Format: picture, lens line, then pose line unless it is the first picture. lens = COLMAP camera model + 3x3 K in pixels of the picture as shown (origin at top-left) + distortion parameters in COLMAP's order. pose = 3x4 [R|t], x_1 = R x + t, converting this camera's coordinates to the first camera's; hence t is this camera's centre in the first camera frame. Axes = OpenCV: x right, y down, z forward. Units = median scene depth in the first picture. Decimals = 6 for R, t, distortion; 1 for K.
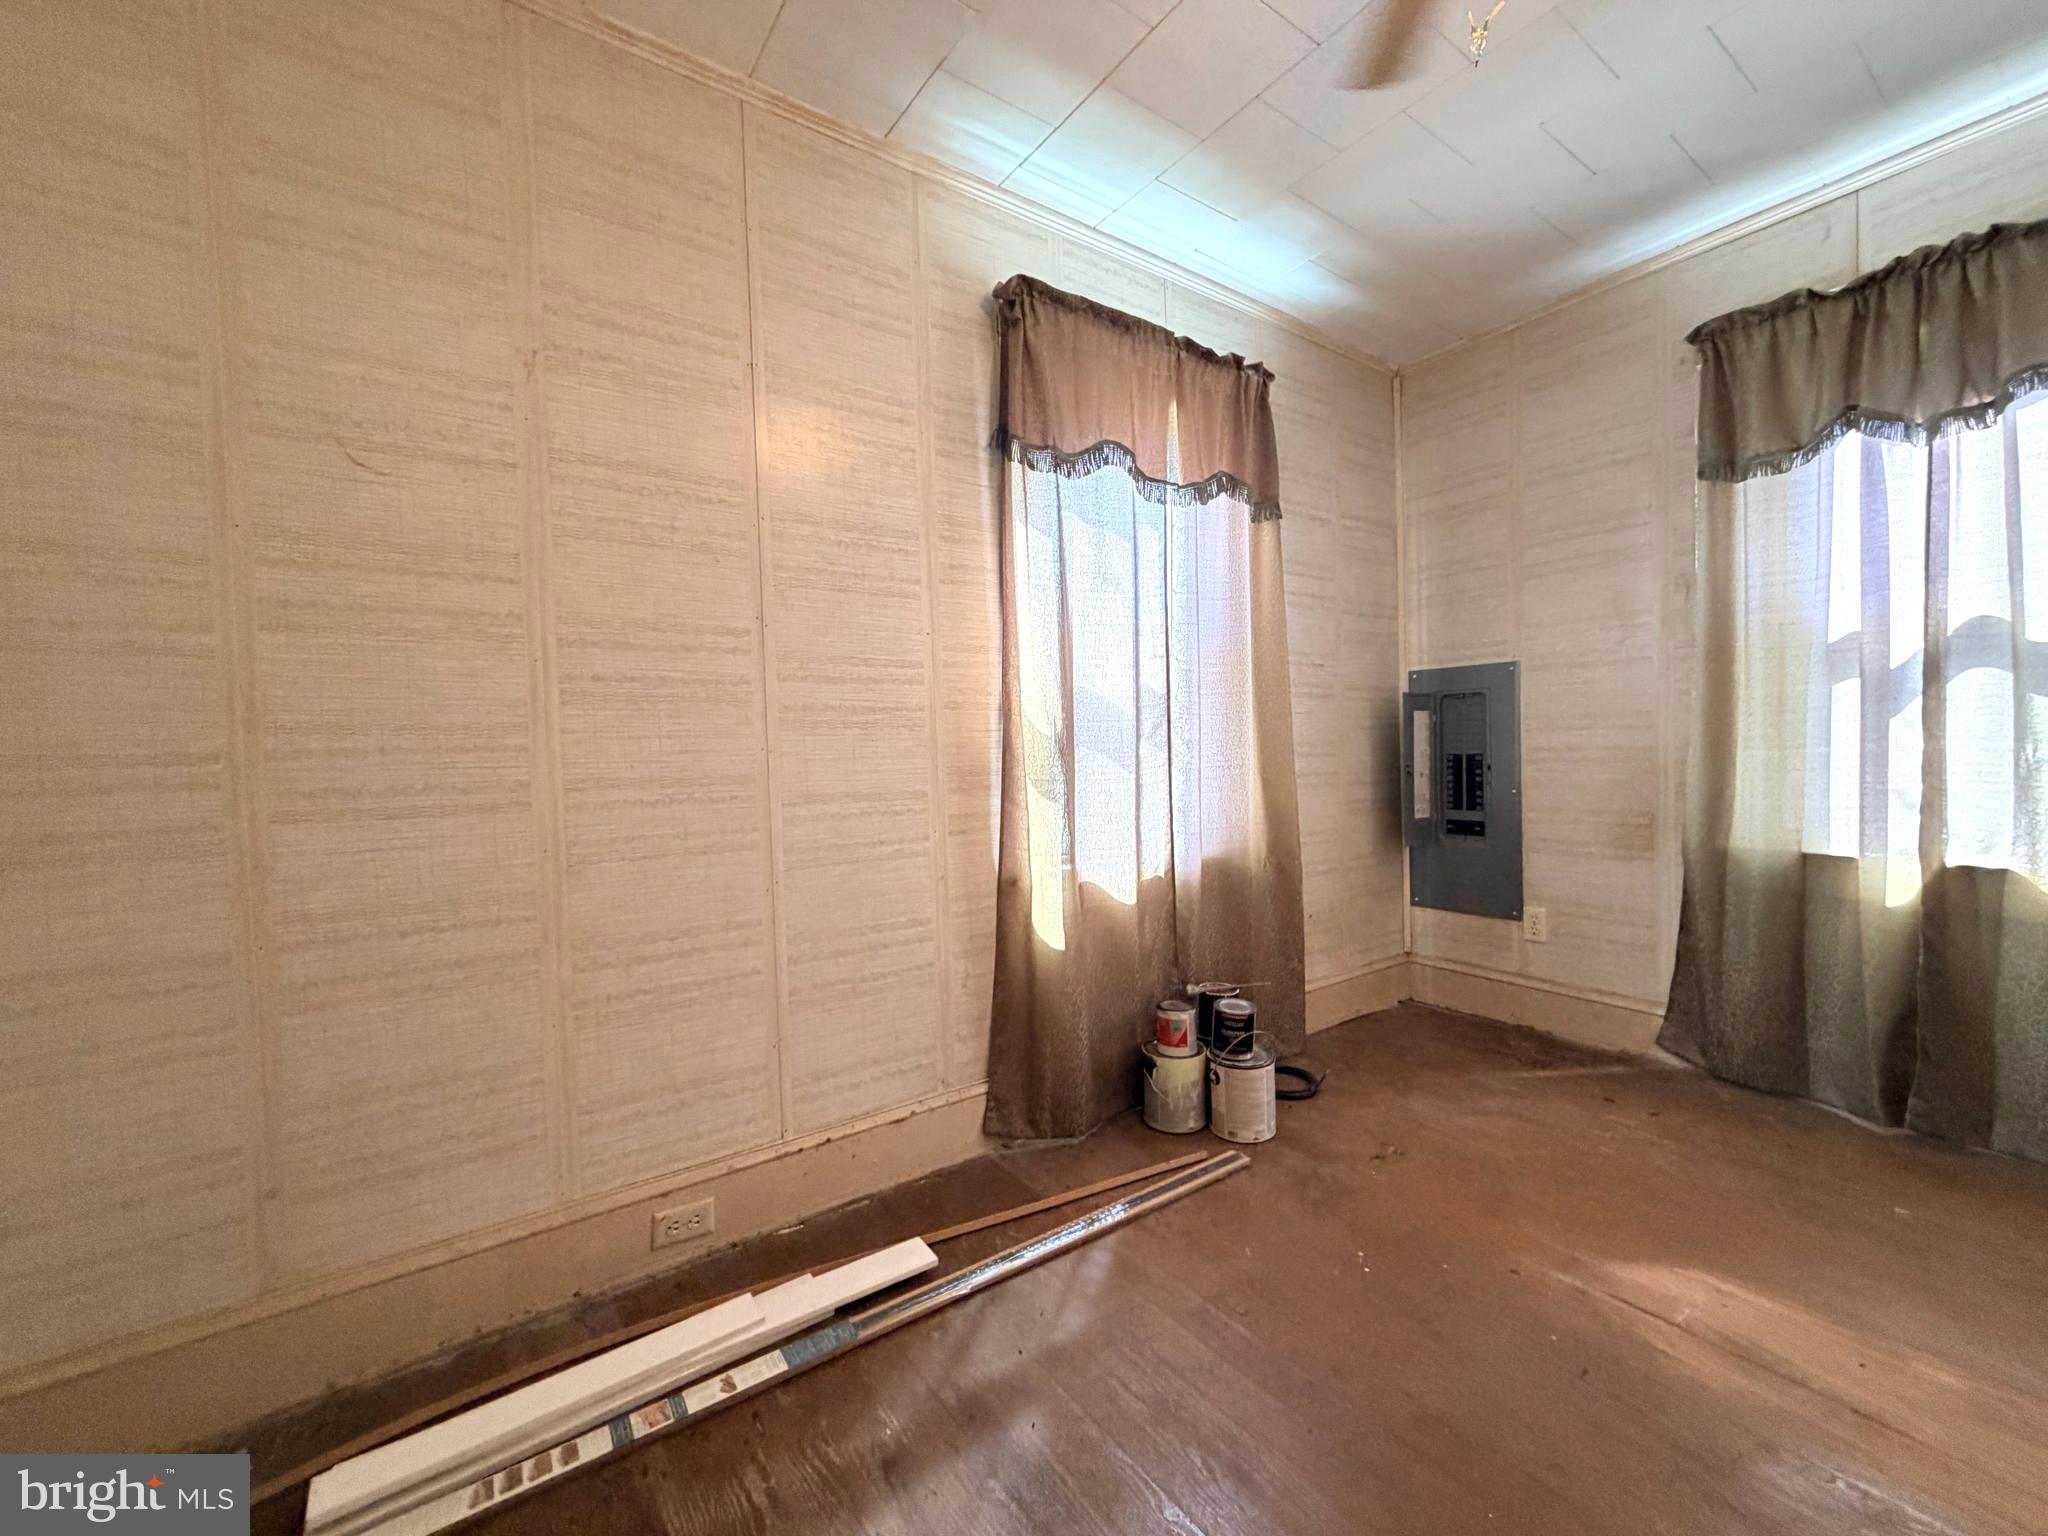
lens RADIAL K [[811.3, 0, 1015.4], [0, 811.3, 774.8], [0, 0, 1]] dist [0.001269, 0.000300]
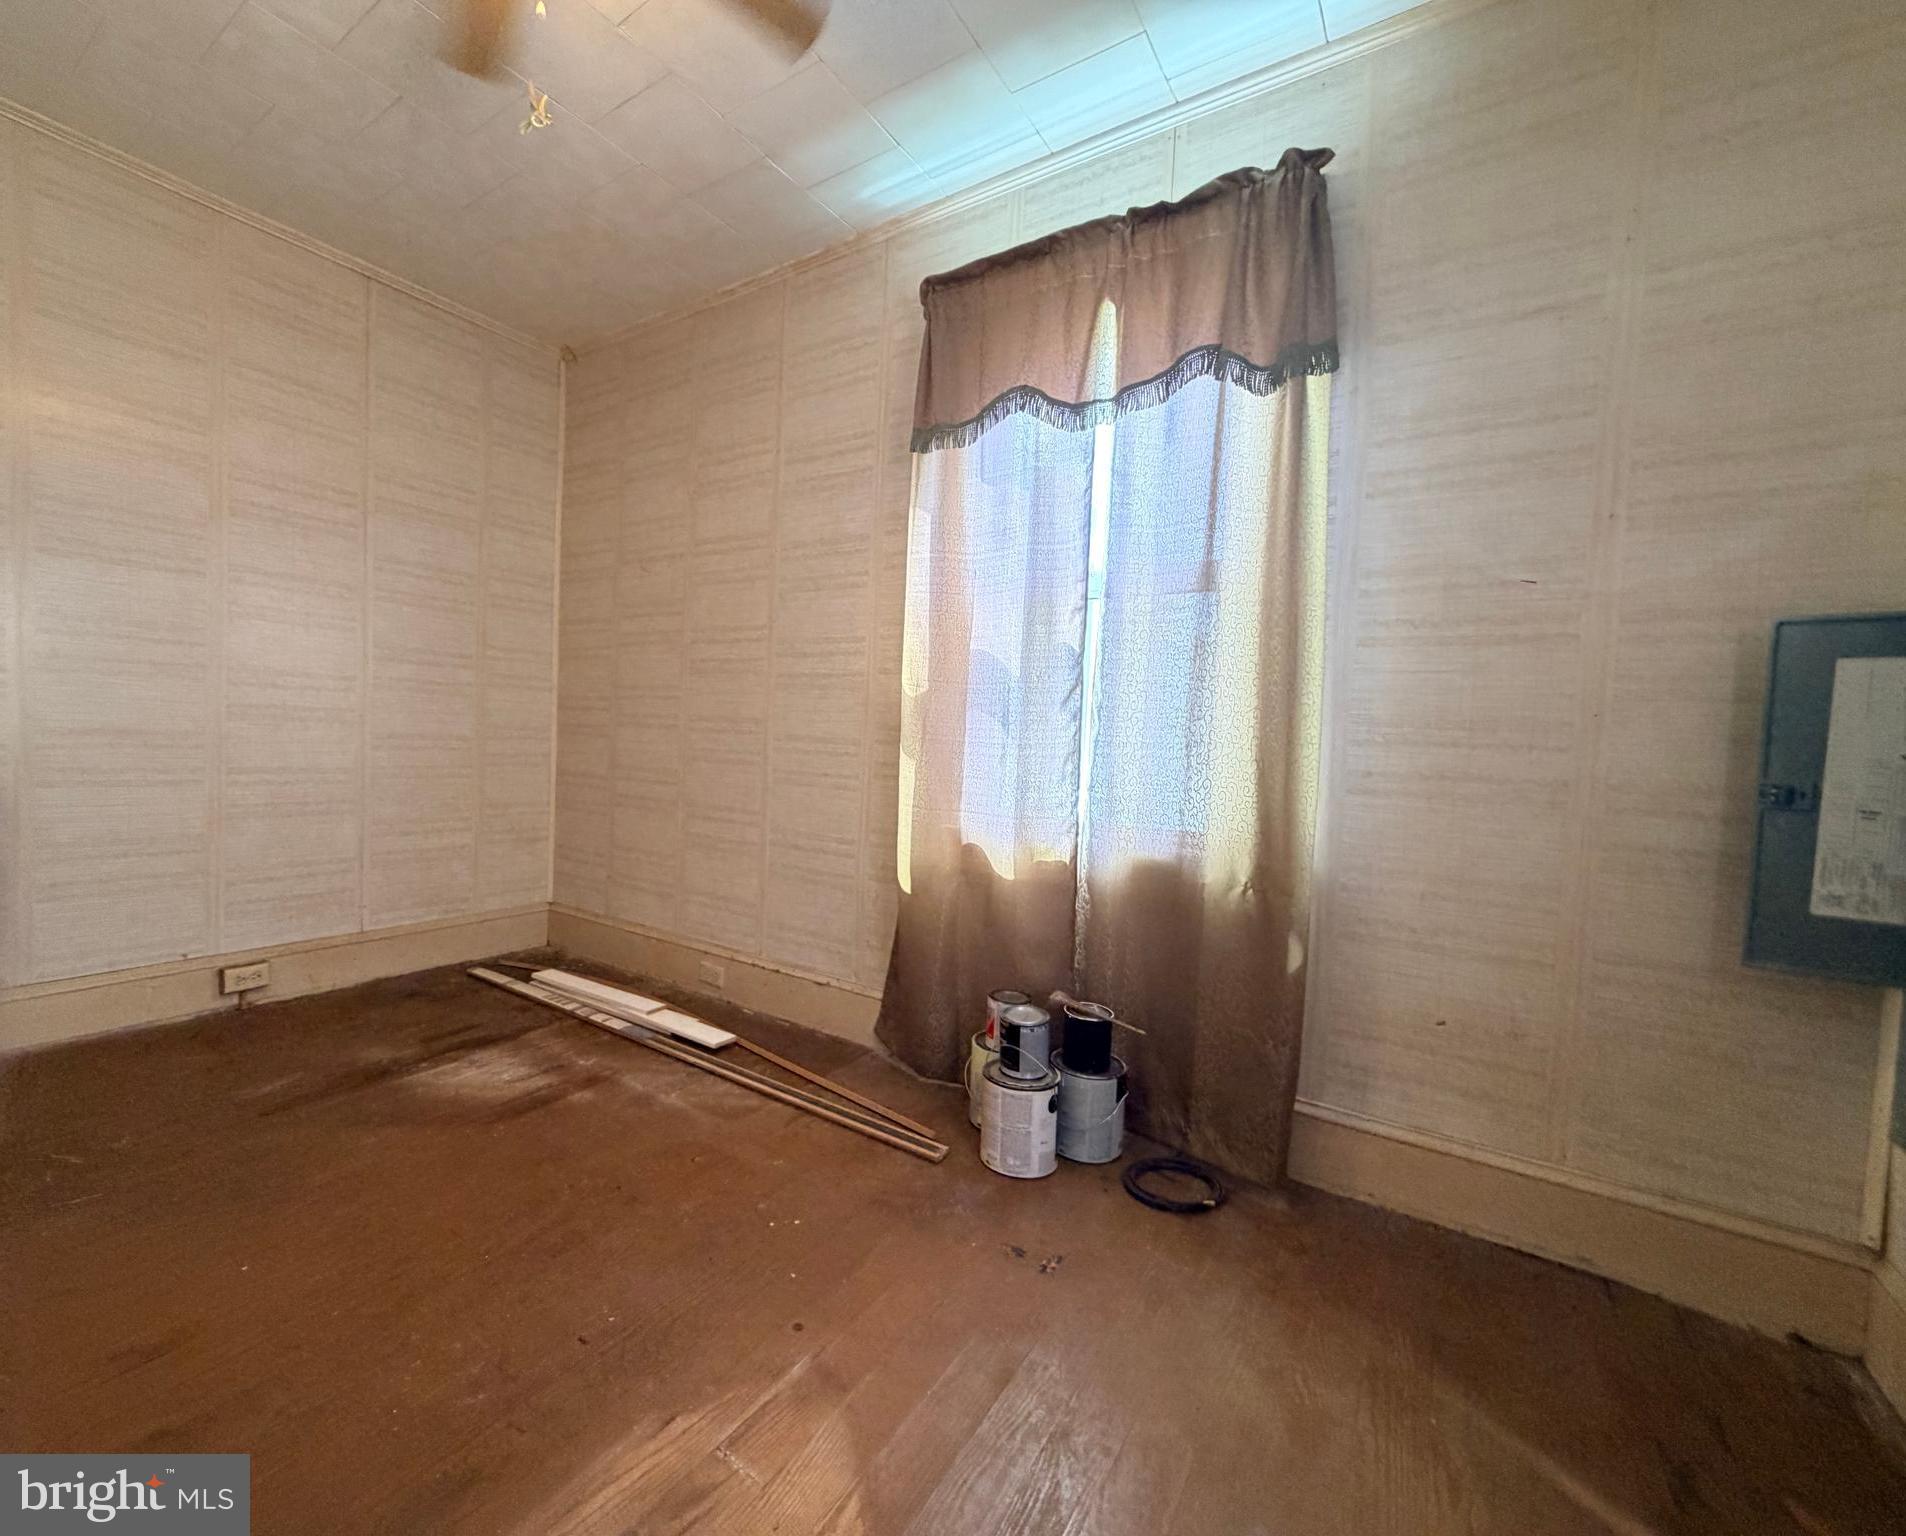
lens RADIAL K [[817.4, 0, 874.6], [0, 817.4, 765.9], [0, 0, 1]] dist [-0.001514, -0.000180]
pose [[0.334343, 0.080939, -0.938970, 1.039779], [-0.076014, 0.995375, 0.058735, -0.015269], [0.939381, 0.051737, 0.338949, 0.566814]]
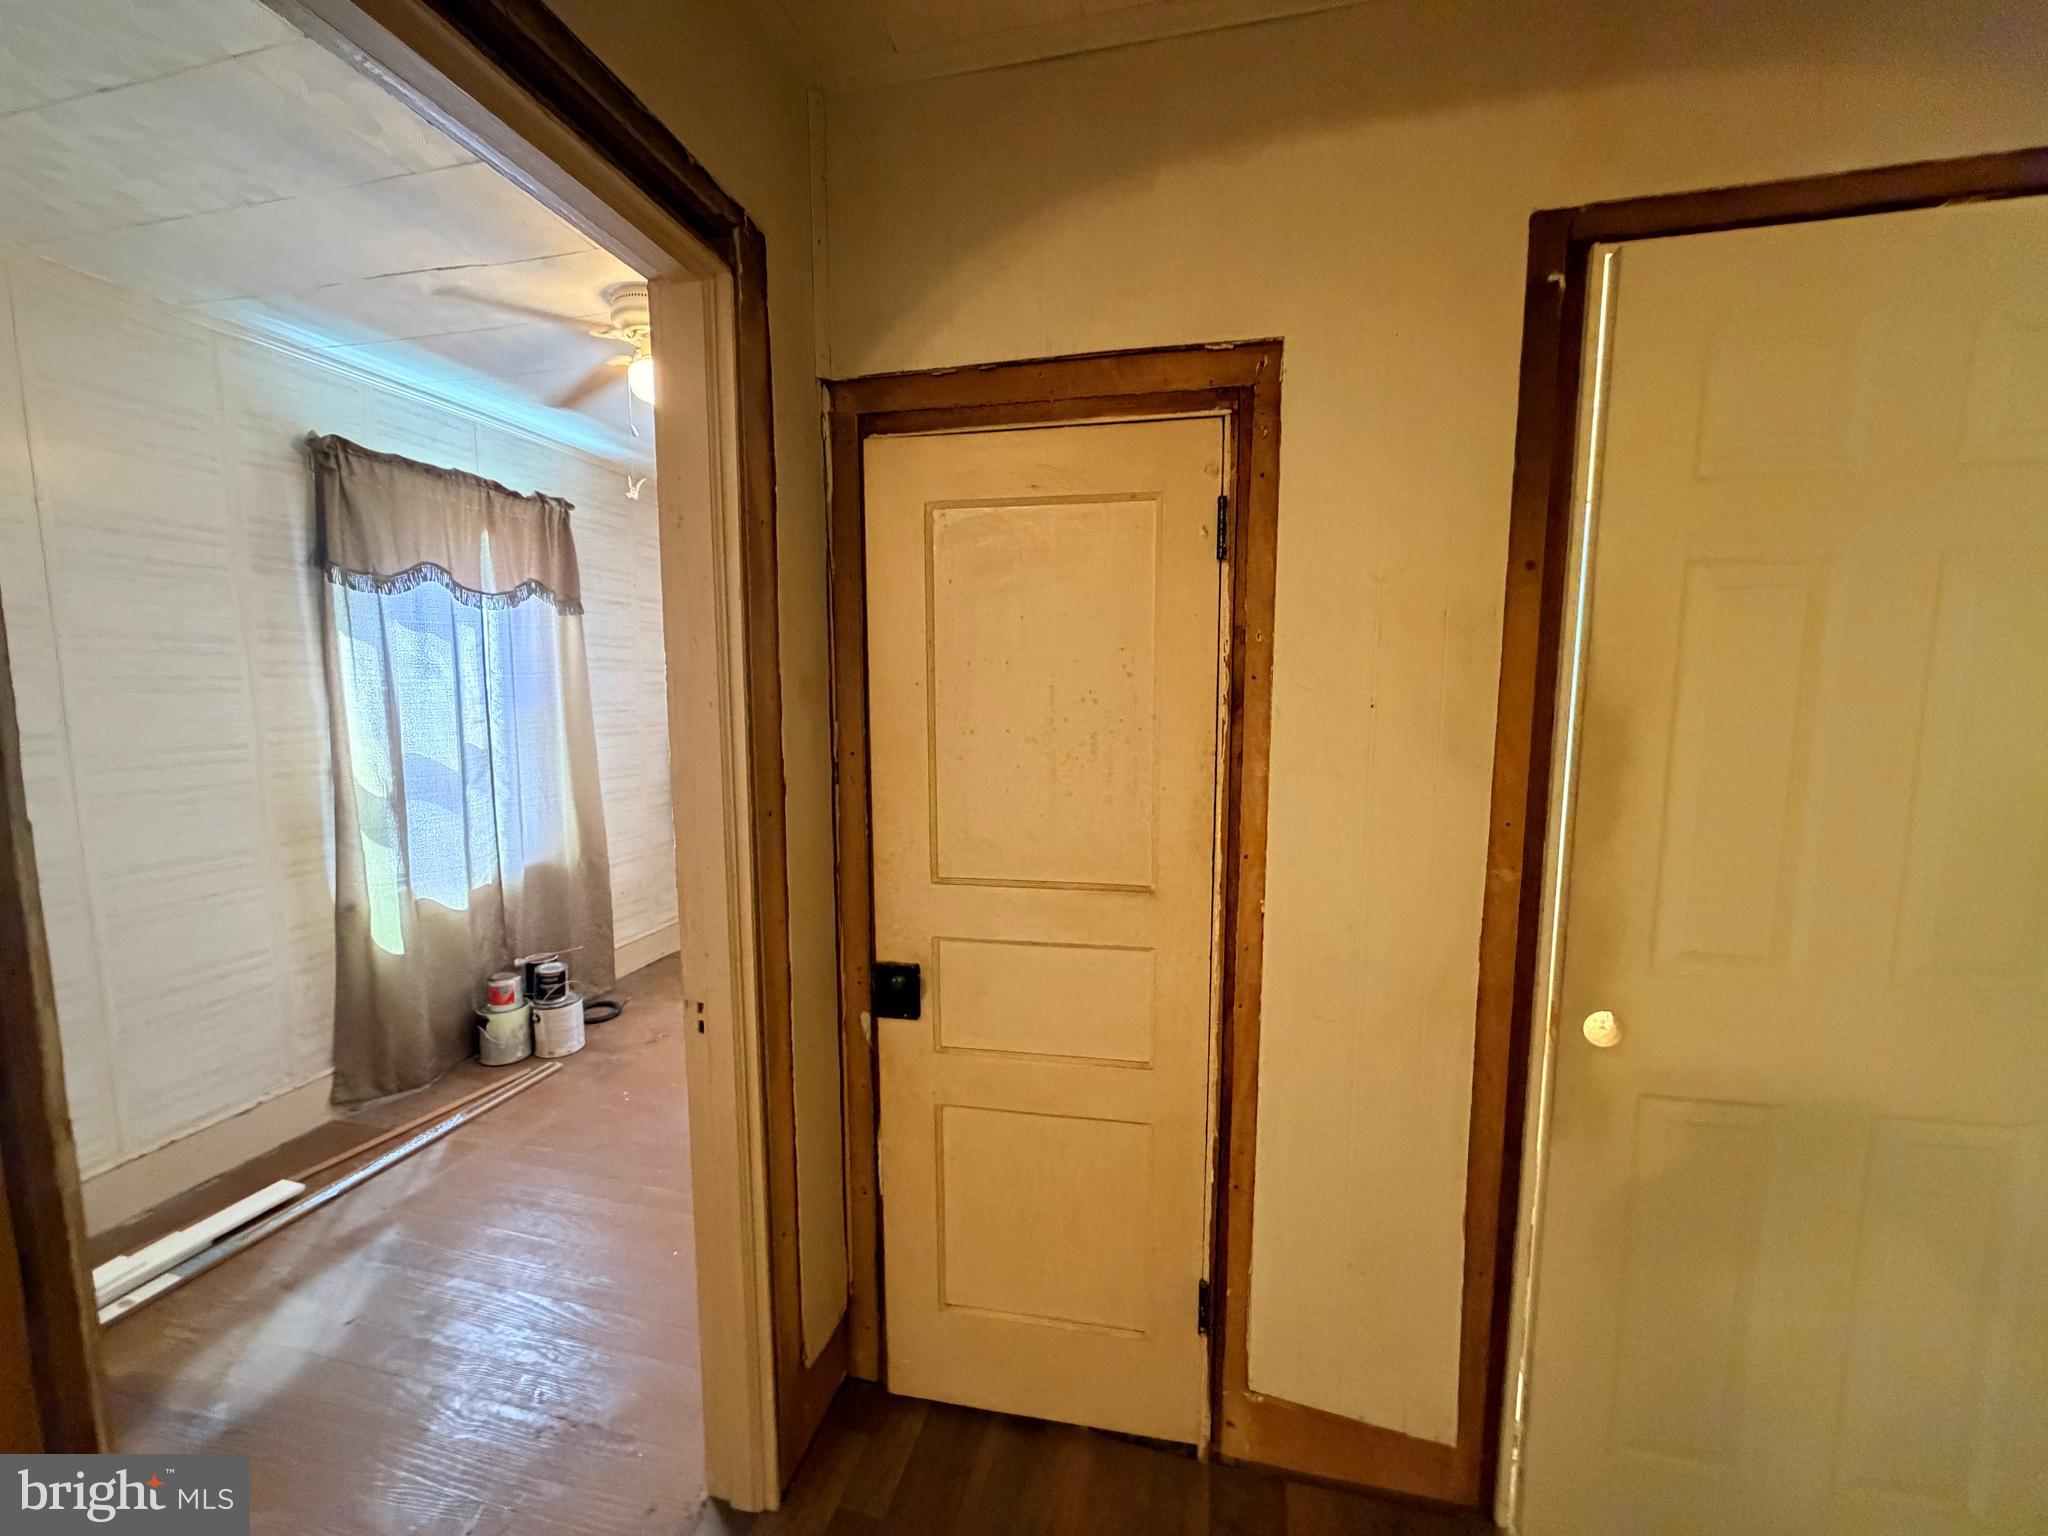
lens RADIAL K [[816.5, 0, 1018.9], [0, 816.5, 769.6], [0, 0, 1]] dist [0.000146, 0.000004]
pose [[0.752650, -0.042372, 0.657056, -0.046938], [0.001405, 0.998028, 0.062751, -0.166479], [-0.658419, -0.046306, 0.751226, -0.661029]]
